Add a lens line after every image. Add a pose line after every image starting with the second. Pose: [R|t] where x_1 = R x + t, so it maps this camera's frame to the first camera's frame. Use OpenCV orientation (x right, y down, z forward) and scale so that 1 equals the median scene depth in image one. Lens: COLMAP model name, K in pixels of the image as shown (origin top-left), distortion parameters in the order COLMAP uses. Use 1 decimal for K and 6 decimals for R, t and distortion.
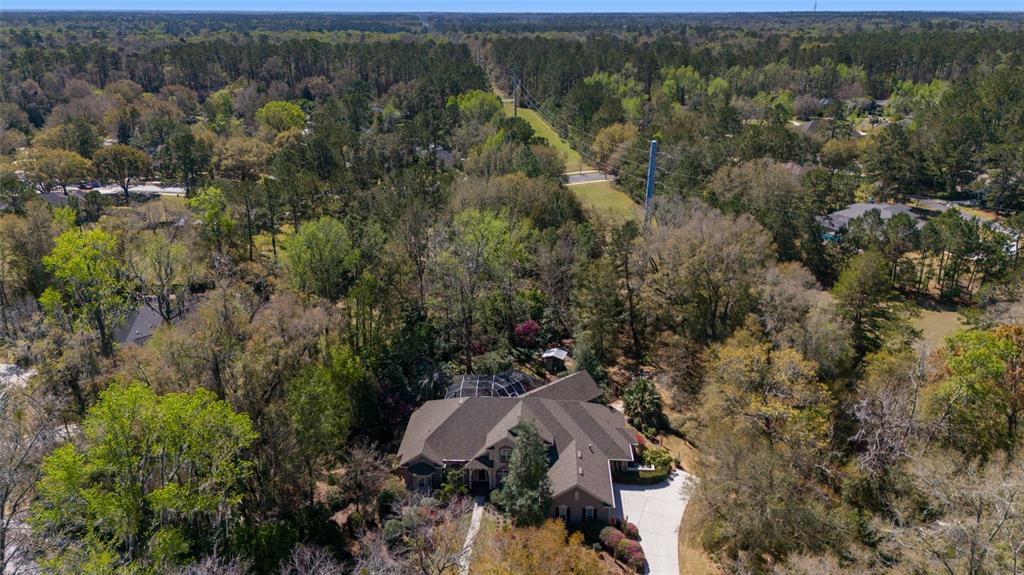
lens RADIAL K [[745.2, 0, 512.0], [0, 745.2, 287.5], [0, 0, 1]] dist [0.082363, -0.091411]
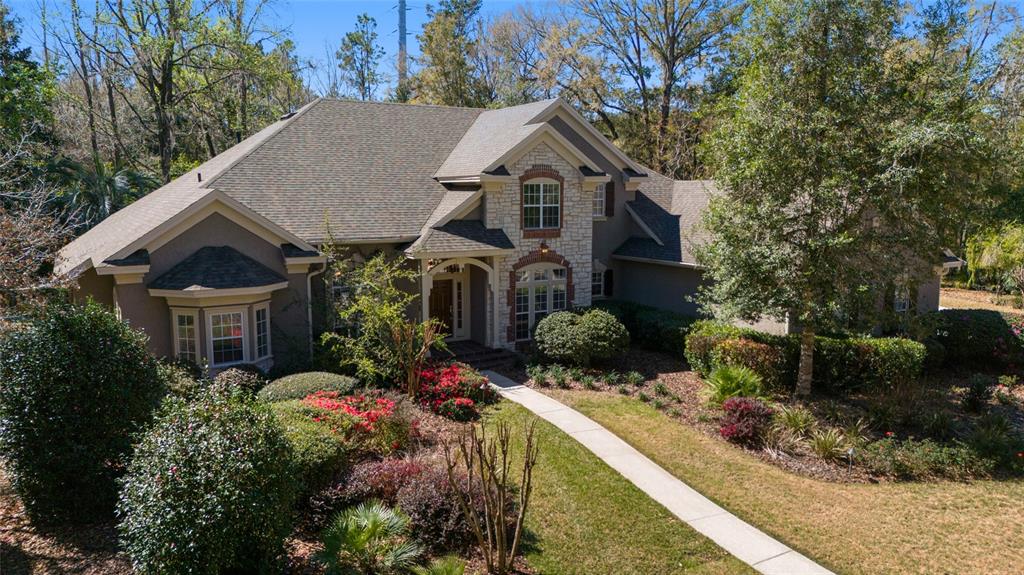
lens RADIAL K [[745.2, 0, 512.0], [0, 745.2, 287.5], [0, 0, 1]] dist [0.082363, -0.091411]
pose [[0.841944, -0.073481, 0.534538, -0.162012], [0.188726, 0.968211, -0.164164, 0.290095], [-0.505482, 0.239098, 0.829047, 0.768821]]
